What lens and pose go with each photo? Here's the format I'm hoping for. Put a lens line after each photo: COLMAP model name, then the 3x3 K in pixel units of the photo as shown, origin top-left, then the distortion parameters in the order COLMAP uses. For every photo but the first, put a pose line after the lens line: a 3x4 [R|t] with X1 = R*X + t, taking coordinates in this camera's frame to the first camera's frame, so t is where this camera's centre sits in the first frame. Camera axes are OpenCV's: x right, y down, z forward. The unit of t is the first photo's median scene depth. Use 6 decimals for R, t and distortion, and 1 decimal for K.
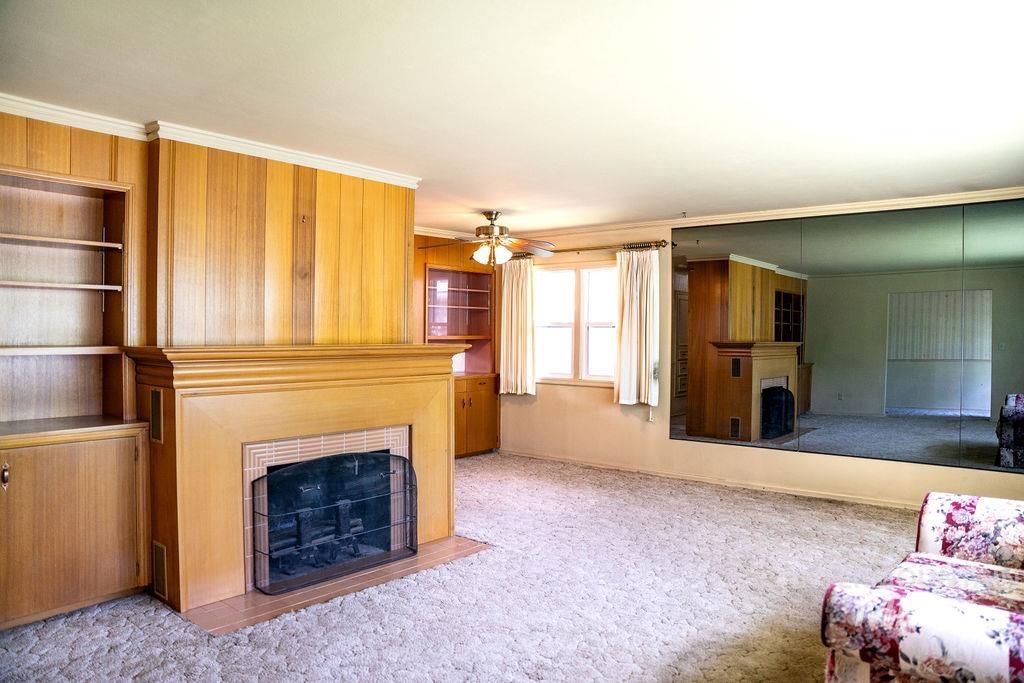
lens RADIAL K [[702.6, 0, 512.0], [0, 702.6, 341.5], [0, 0, 1]] dist [-0.137947, 0.000200]
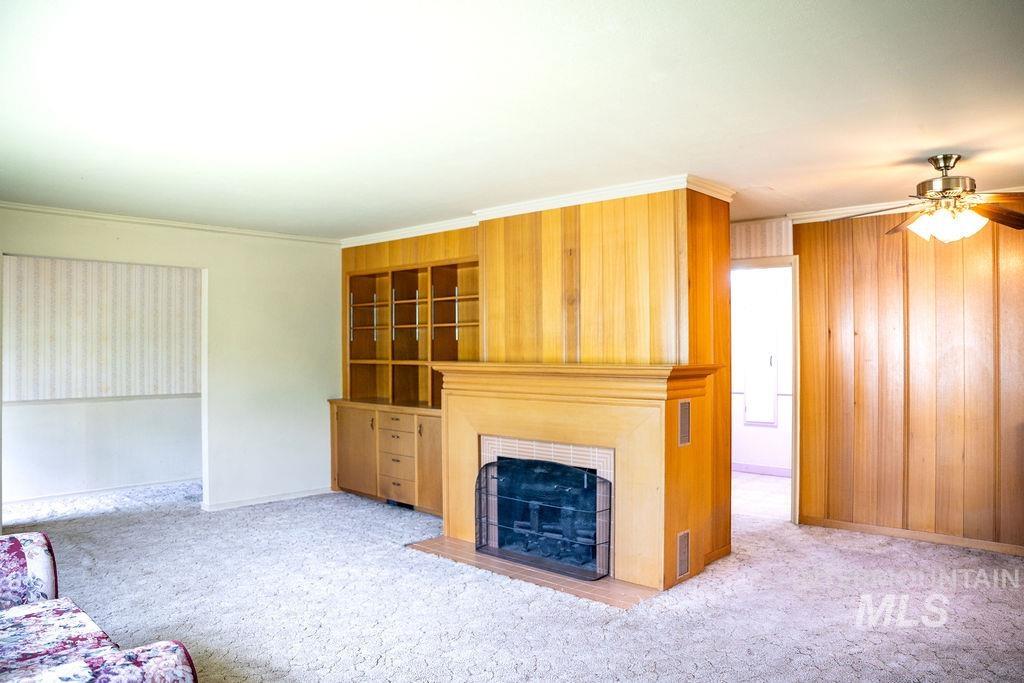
lens RADIAL K [[702.6, 0, 512.0], [0, 702.6, 341.5], [0, 0, 1]] dist [-0.137947, 0.000200]
pose [[-0.032548, -0.013819, -0.999375, 0.853560], [-0.007816, 0.999877, -0.013571, -0.014278], [0.999440, 0.007370, -0.032652, 0.942467]]
